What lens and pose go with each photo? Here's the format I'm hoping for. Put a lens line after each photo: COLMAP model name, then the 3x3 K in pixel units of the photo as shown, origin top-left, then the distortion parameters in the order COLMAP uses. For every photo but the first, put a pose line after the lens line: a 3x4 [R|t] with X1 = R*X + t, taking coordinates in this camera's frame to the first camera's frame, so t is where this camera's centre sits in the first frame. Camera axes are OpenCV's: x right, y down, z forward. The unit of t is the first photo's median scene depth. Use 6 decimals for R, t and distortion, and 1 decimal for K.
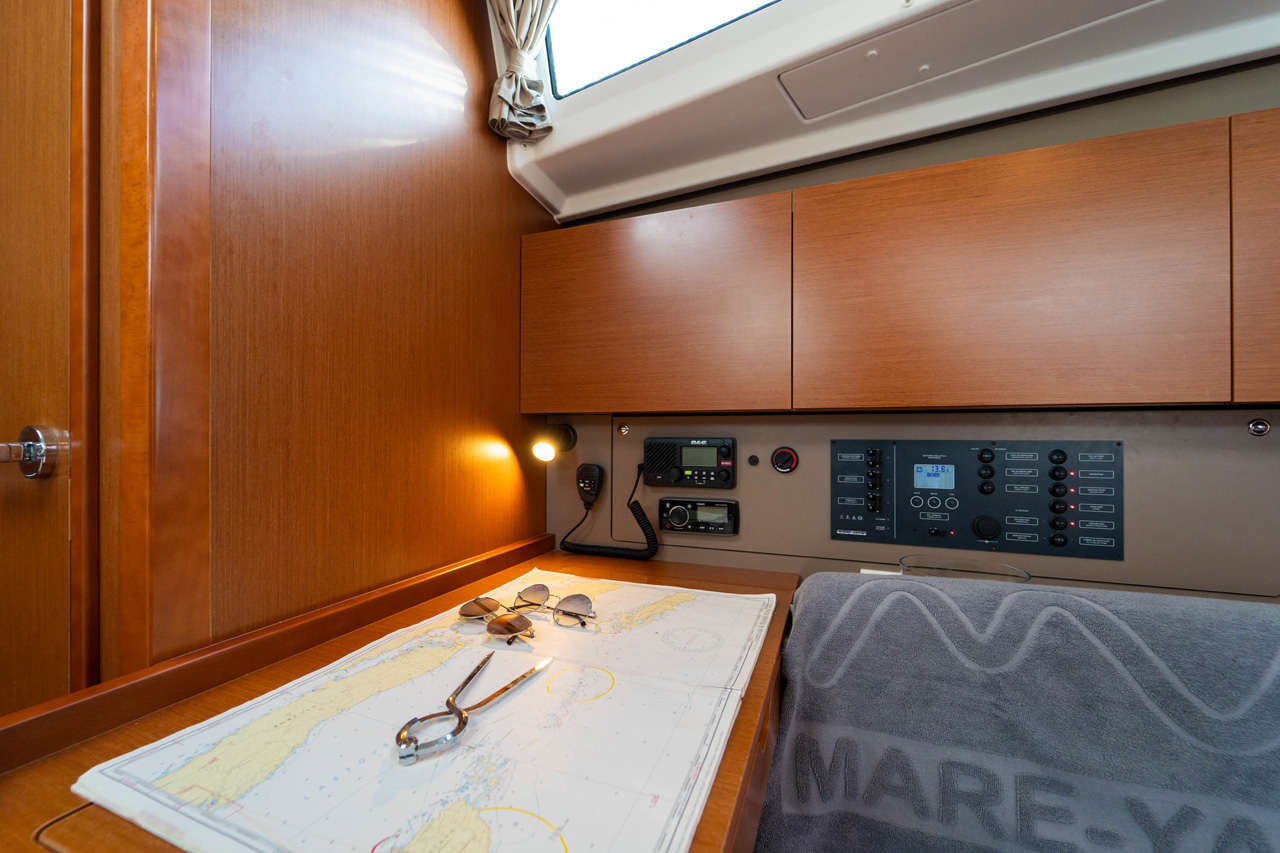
lens RADIAL K [[509.5, 0, 640.0], [0, 509.5, 426.5], [0, 0, 1]] dist [0.001688, -0.000065]
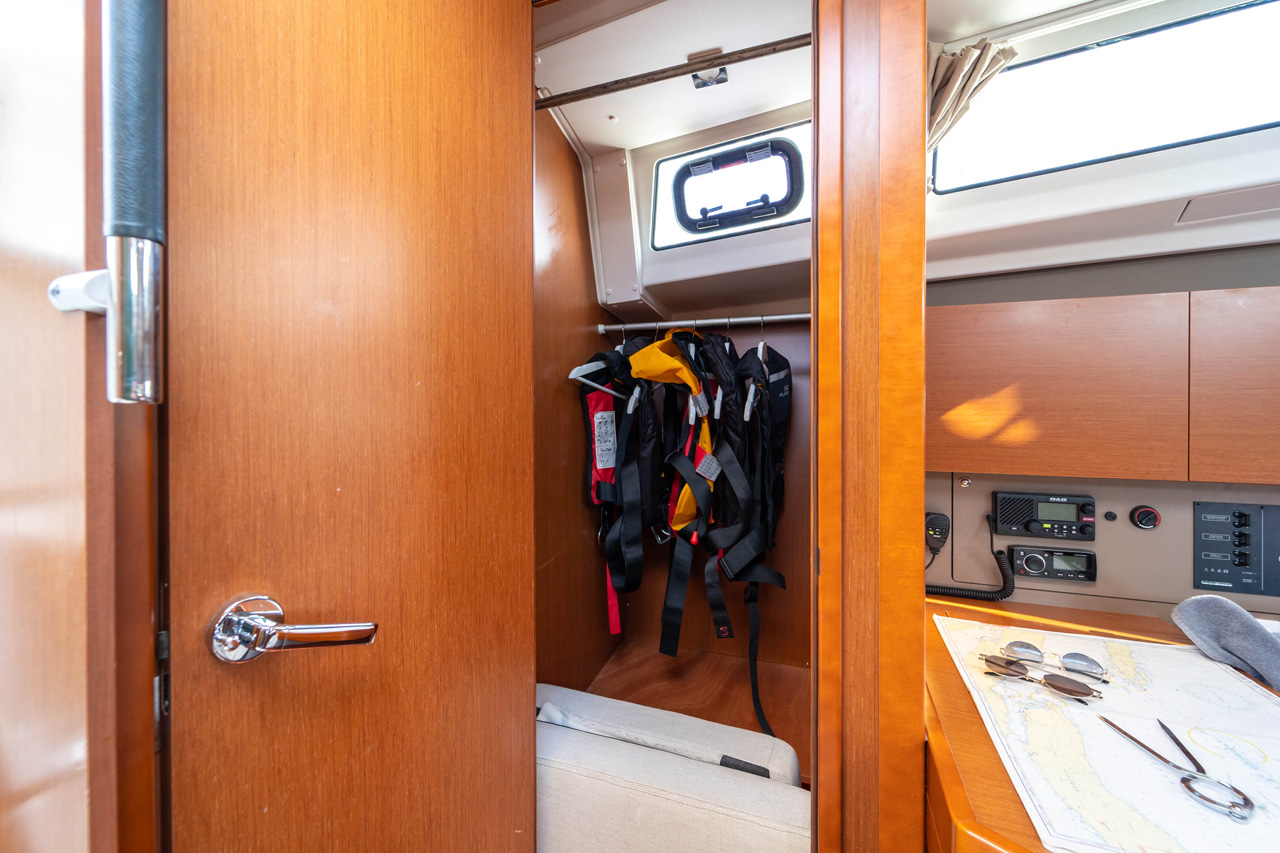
lens RADIAL K [[518.6, 0, 639.9], [0, 518.6, 408.0], [0, 0, 1]] dist [-0.000085, -0.000063]
pose [[0.999769, 0.002680, 0.021312, -0.845002], [-0.002790, 0.999983, 0.005124, -0.176257], [-0.021298, -0.005183, 0.999760, -0.129382]]
